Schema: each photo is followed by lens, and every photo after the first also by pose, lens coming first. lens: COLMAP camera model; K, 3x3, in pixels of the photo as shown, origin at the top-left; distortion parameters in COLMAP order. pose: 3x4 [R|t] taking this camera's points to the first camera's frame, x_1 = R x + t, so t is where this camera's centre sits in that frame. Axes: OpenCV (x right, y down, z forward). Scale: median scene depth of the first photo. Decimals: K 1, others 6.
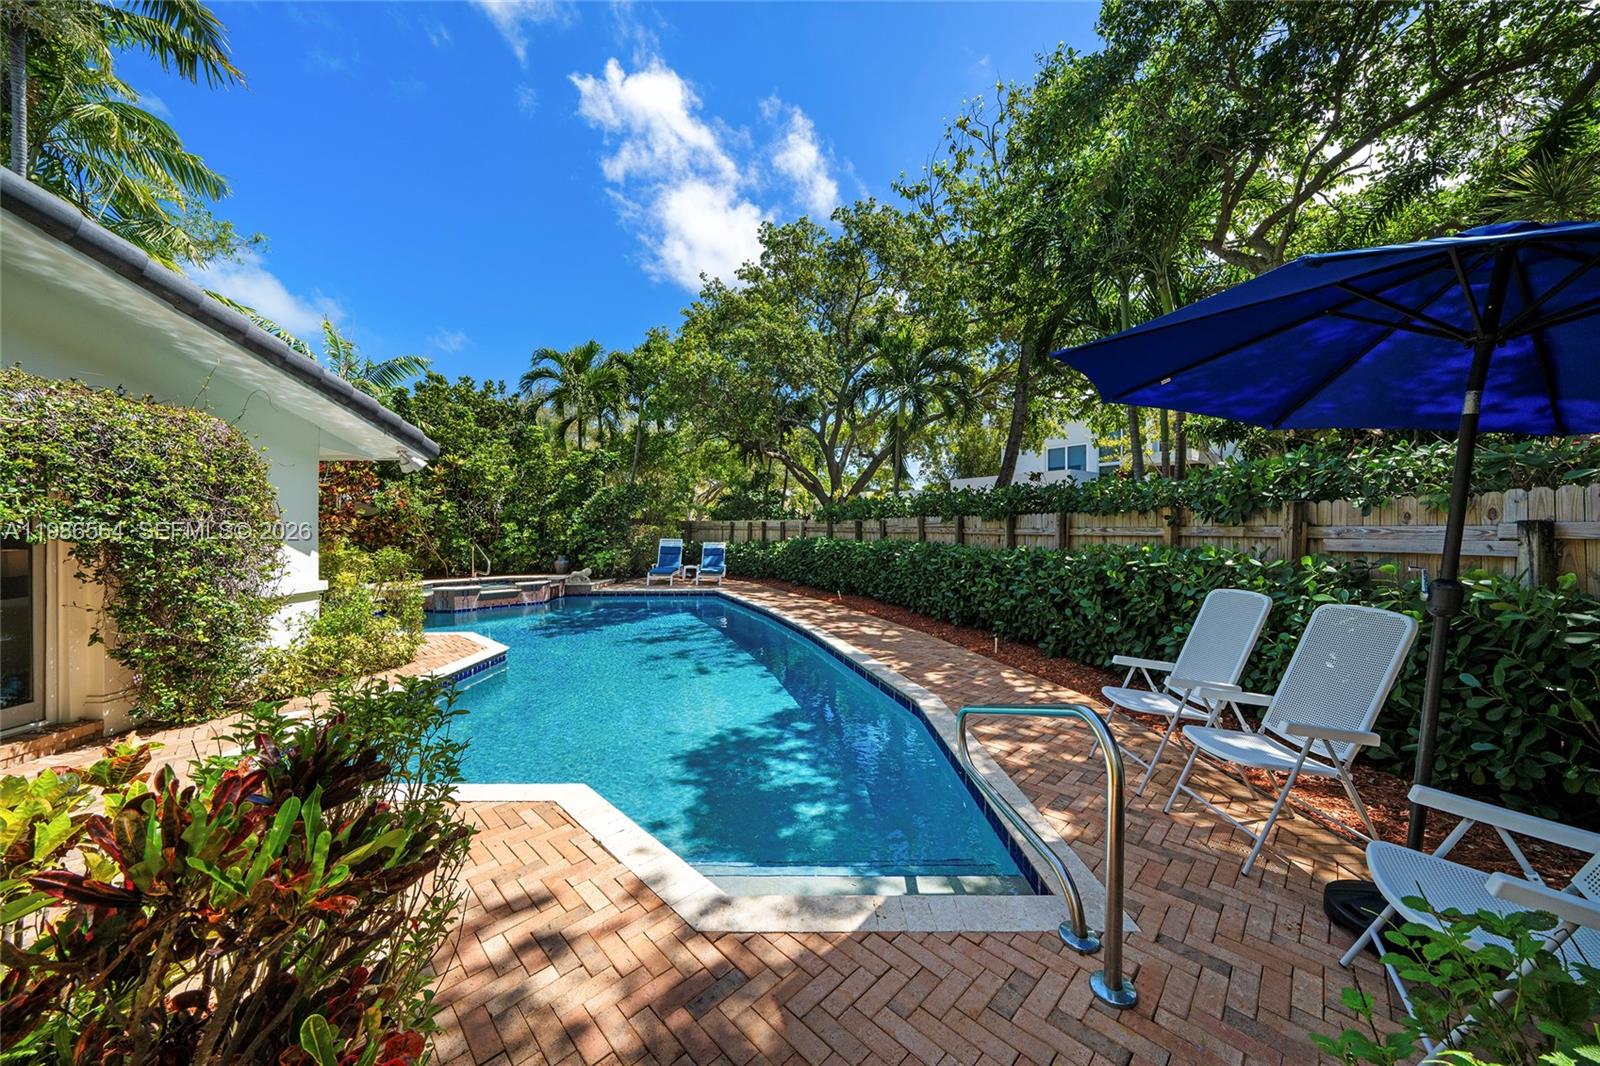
lens RADIAL K [[550.8, 0, 803.6], [0, 550.8, 527.4], [0, 0, 1]] dist [-0.000791, 0.000008]
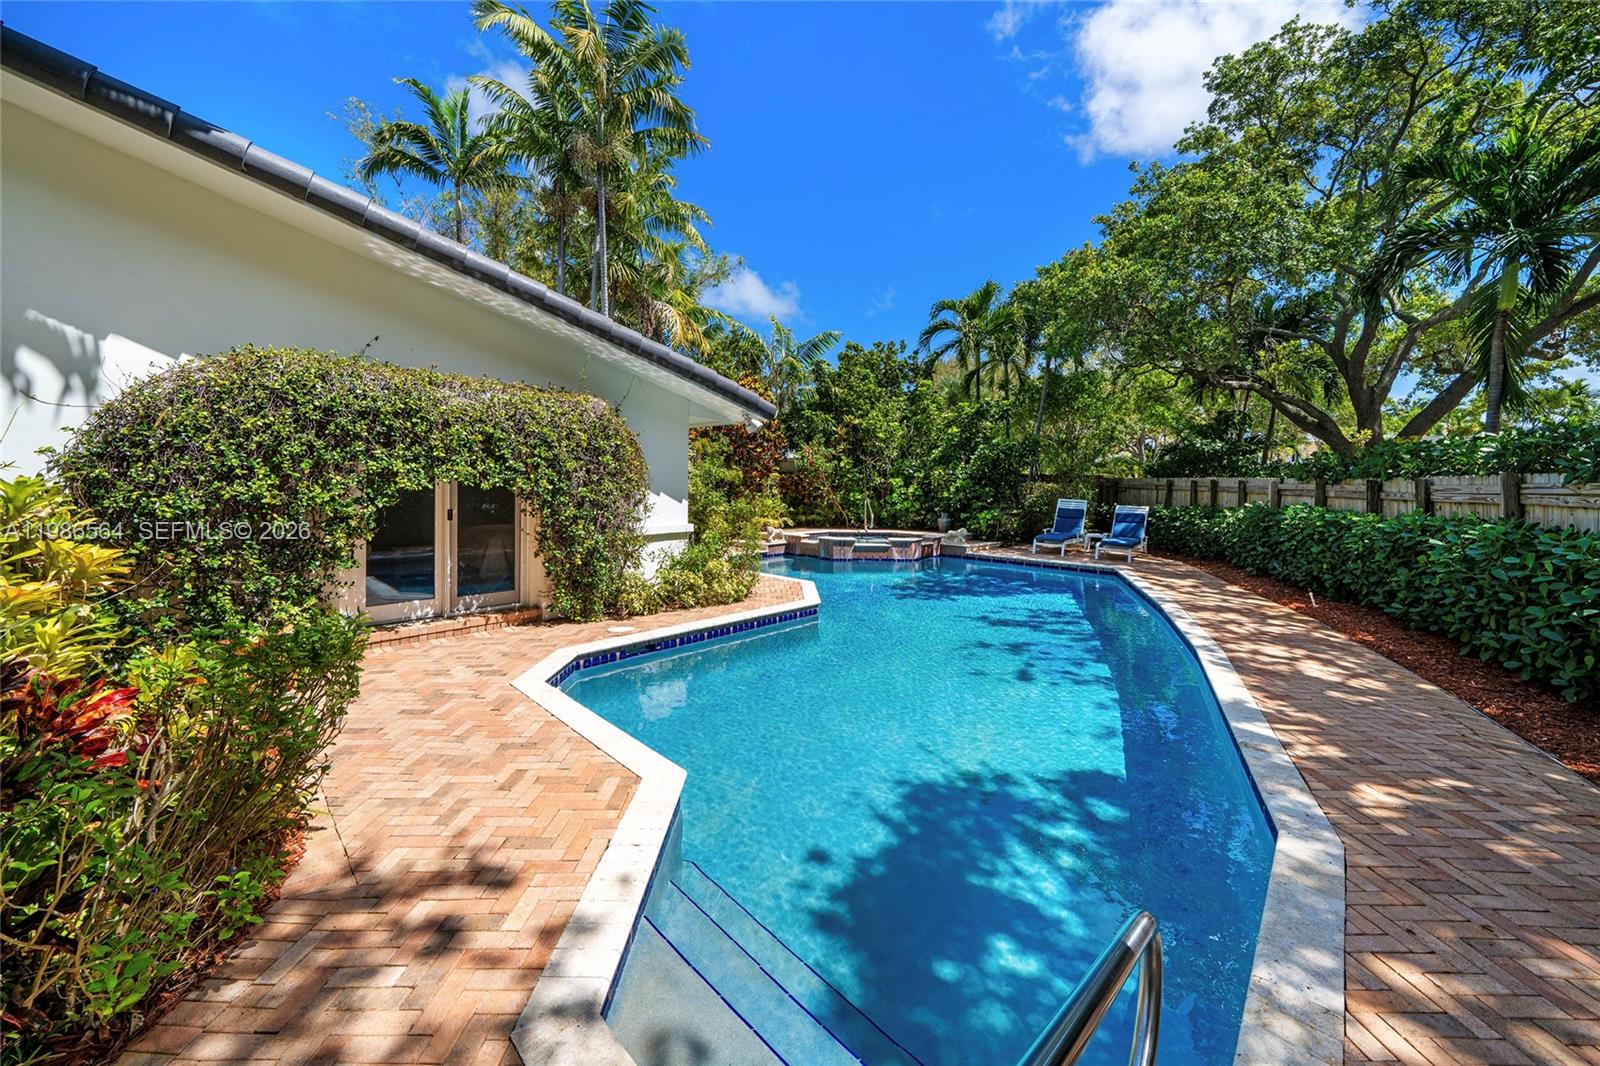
lens RADIAL K [[574.3, 0, 800.1], [0, 574.3, 471.7], [0, 0, 1]] dist [-0.010435, 0.000020]
pose [[0.699185, 0.001904, -0.714939, 0.095000], [-0.015849, 0.999792, -0.012838, -0.003627], [0.714765, 0.020308, 0.699069, 0.125973]]
